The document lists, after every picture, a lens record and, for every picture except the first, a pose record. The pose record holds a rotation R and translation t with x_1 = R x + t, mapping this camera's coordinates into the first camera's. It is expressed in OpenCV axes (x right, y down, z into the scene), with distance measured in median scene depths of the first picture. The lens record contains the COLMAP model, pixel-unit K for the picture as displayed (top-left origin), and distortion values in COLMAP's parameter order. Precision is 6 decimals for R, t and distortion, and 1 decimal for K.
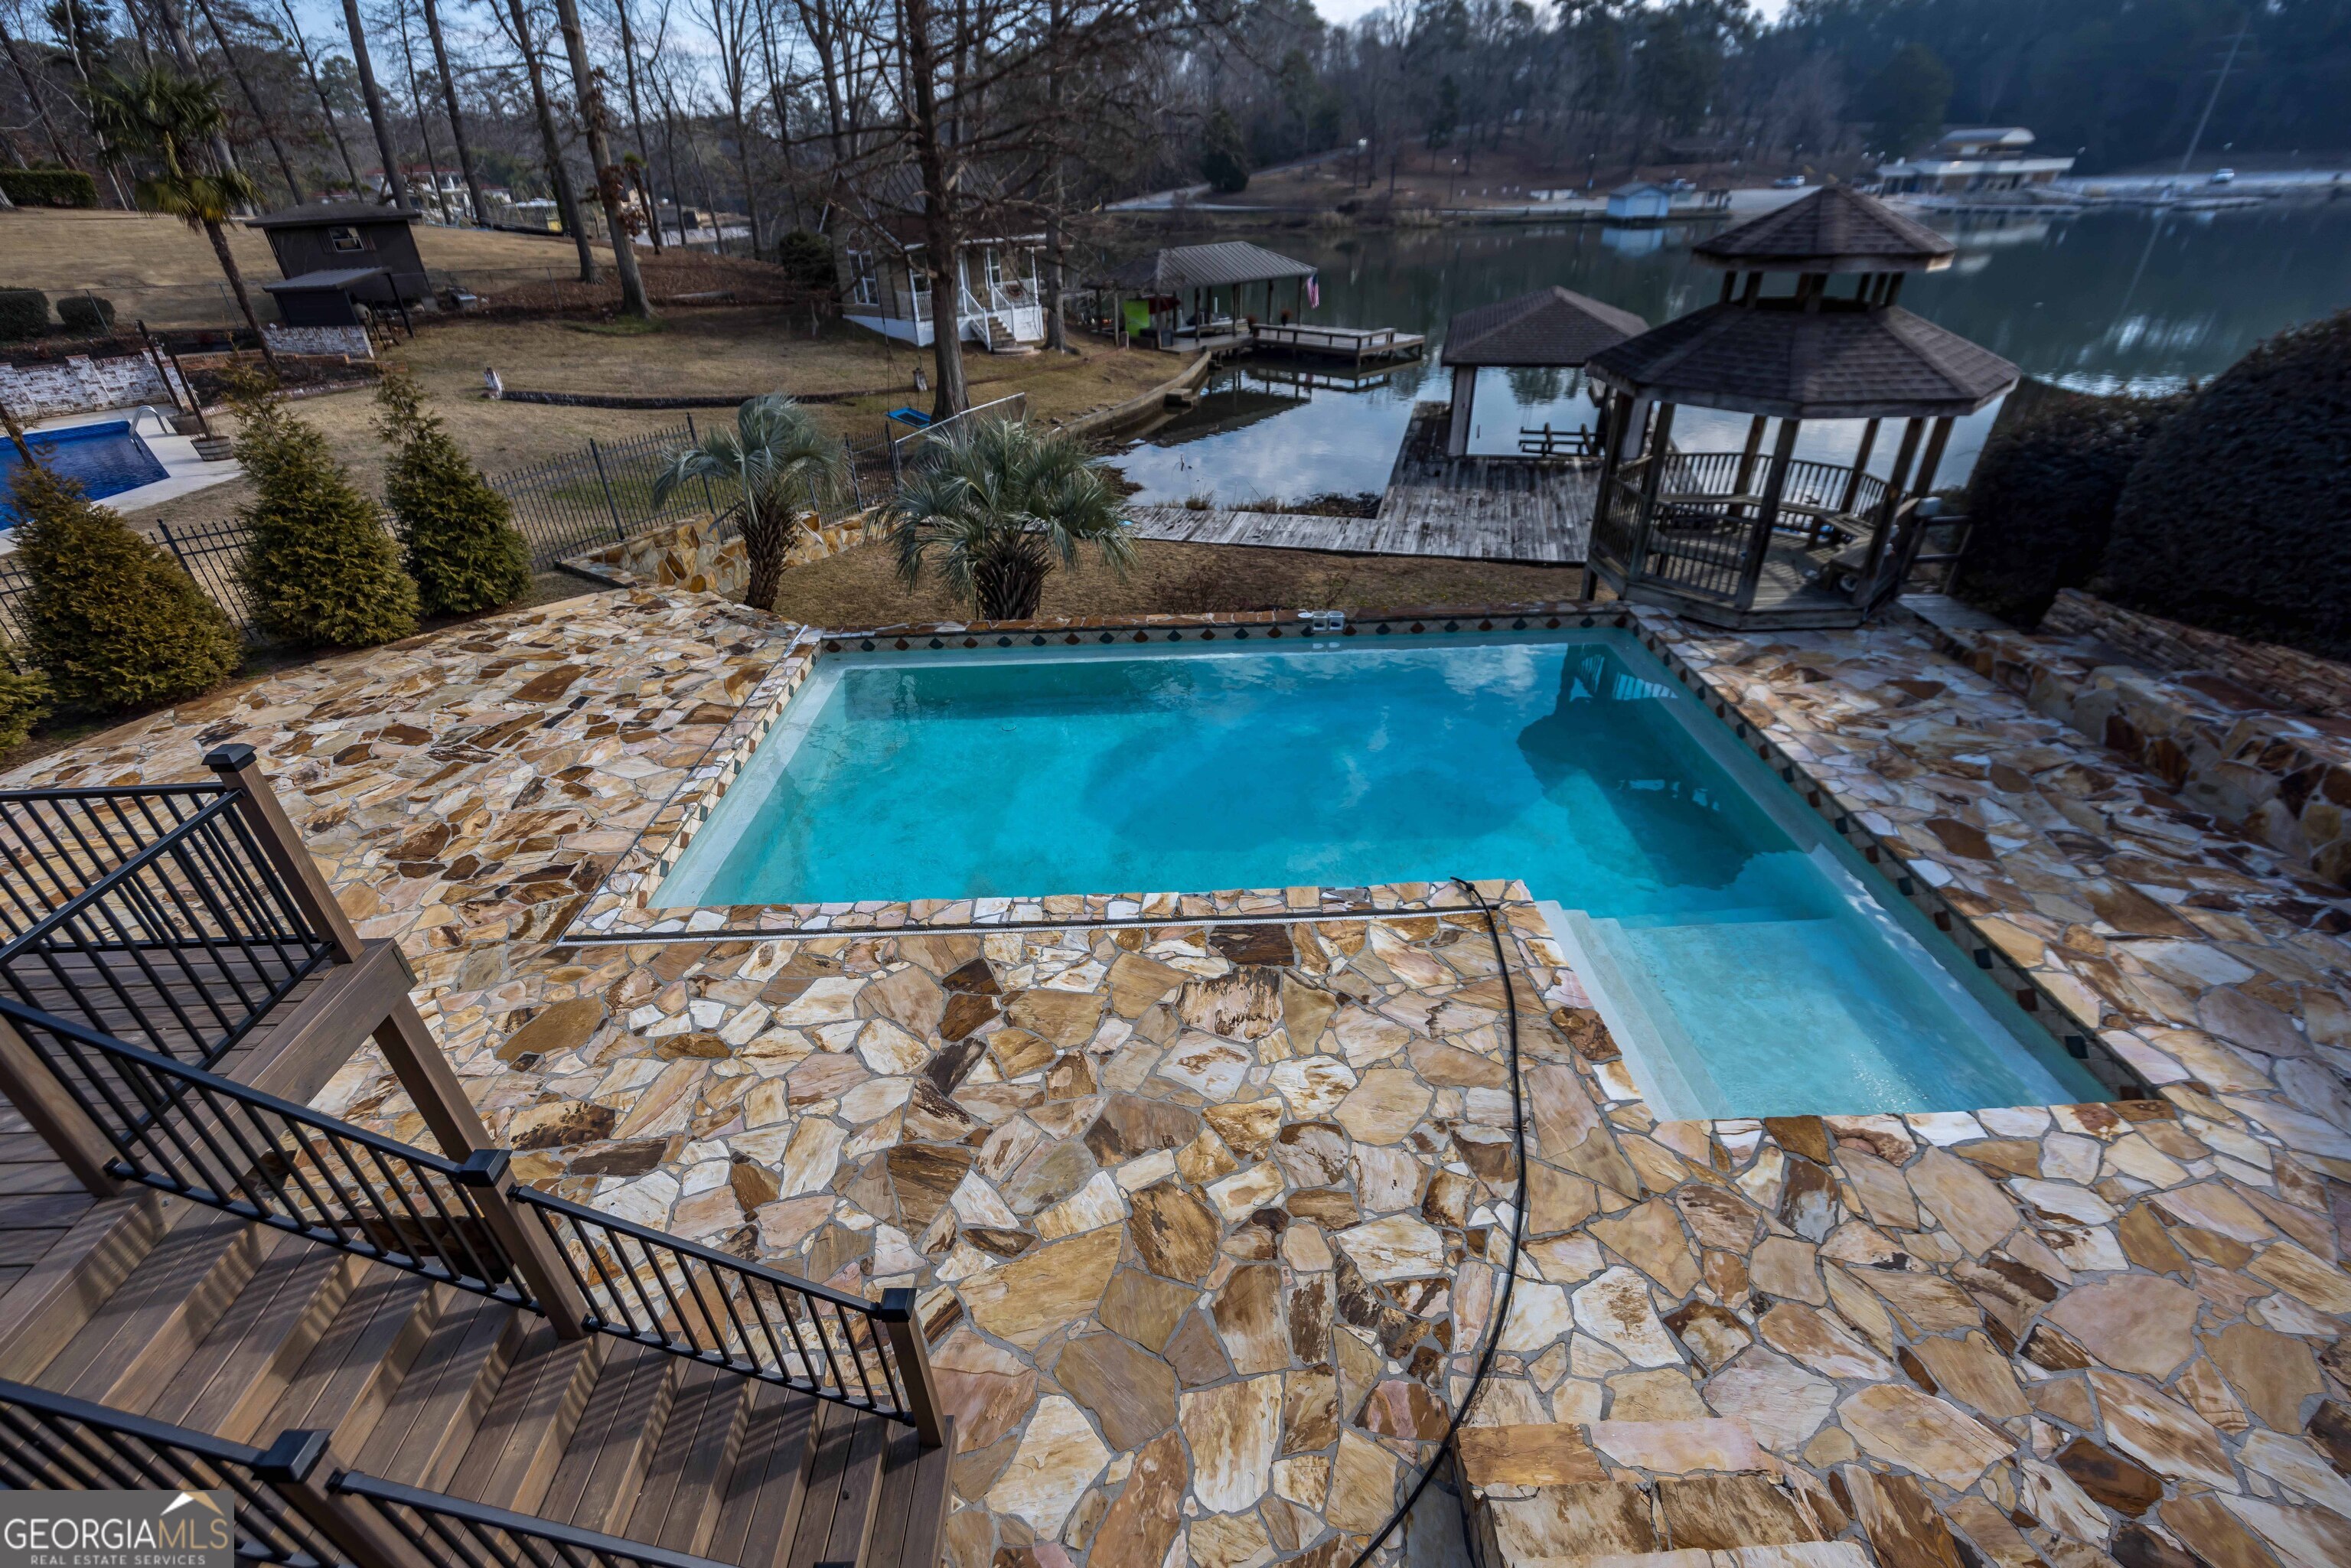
lens RADIAL K [[1012.5, 0, 1167.0], [0, 1012.5, 793.8], [0, 0, 1]] dist [-0.006728, 0.001146]
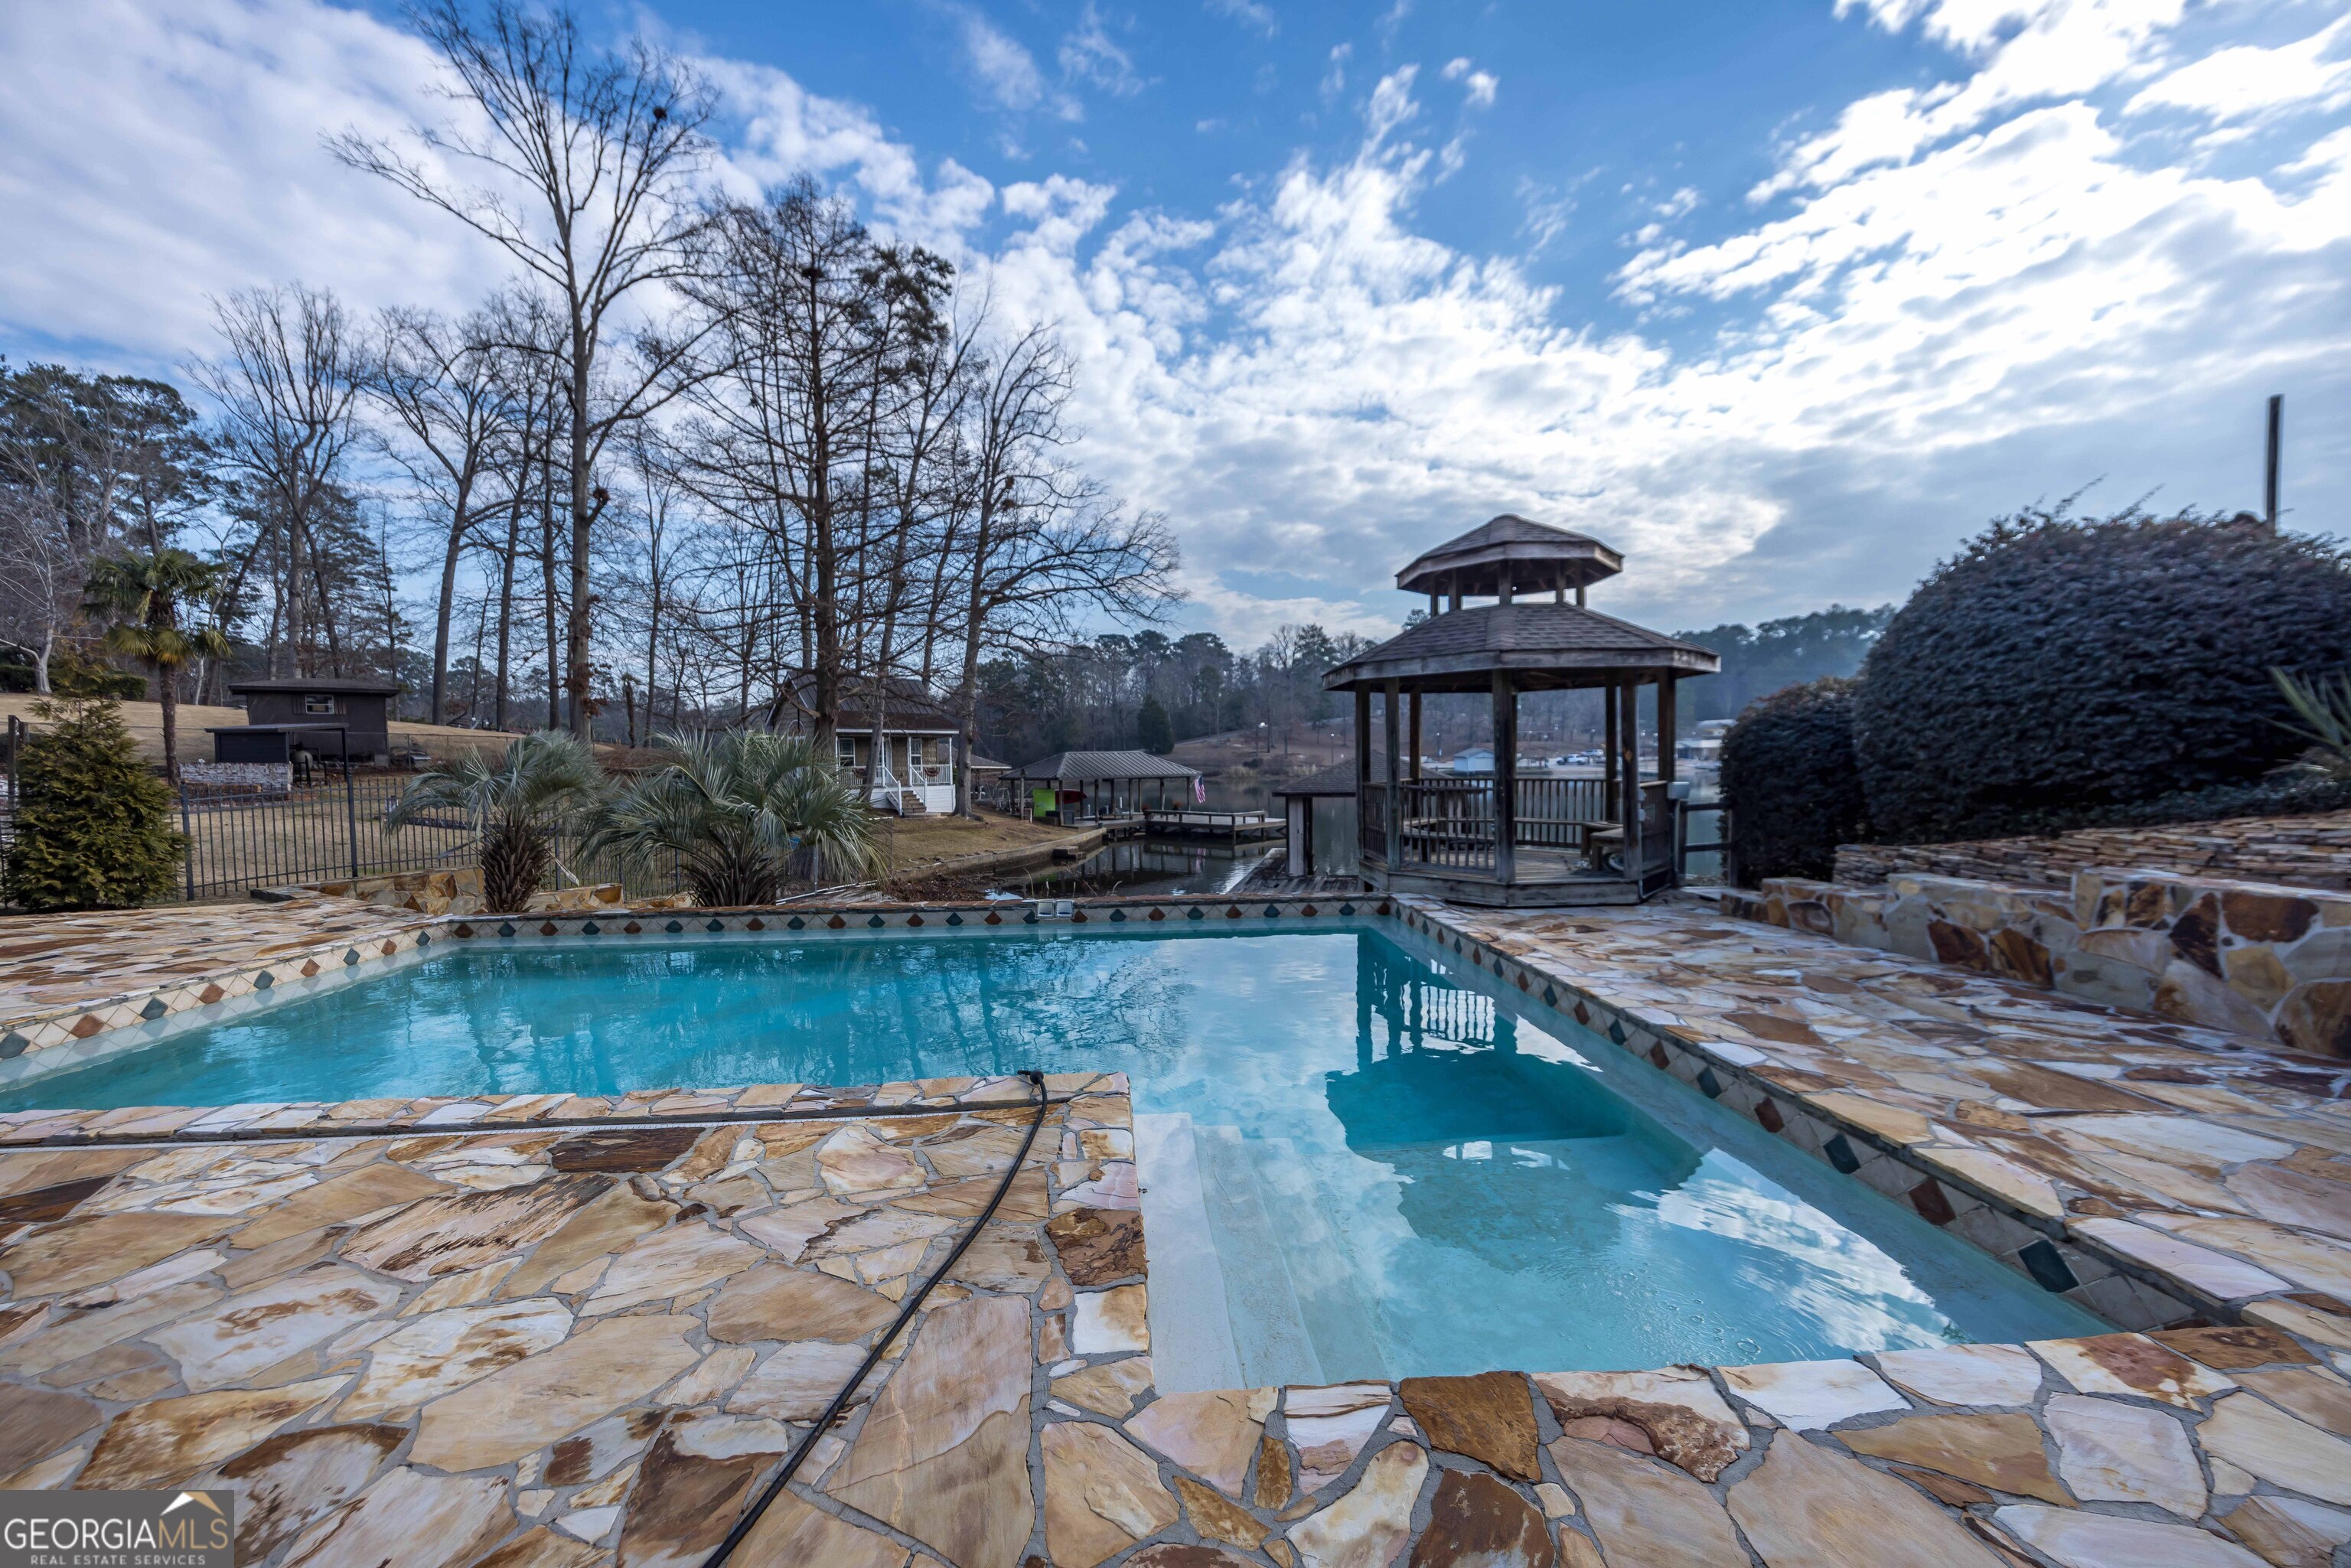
lens RADIAL K [[919.7, 0, 1164.3], [0, 919.7, 792.7], [0, 0, 1]] dist [0.002325, 0.000368]
pose [[0.998982, 0.013203, 0.043136, 0.226395], [0.009688, 0.871107, -0.490997, 0.142044], [-0.044059, 0.490916, 0.870092, 0.259125]]
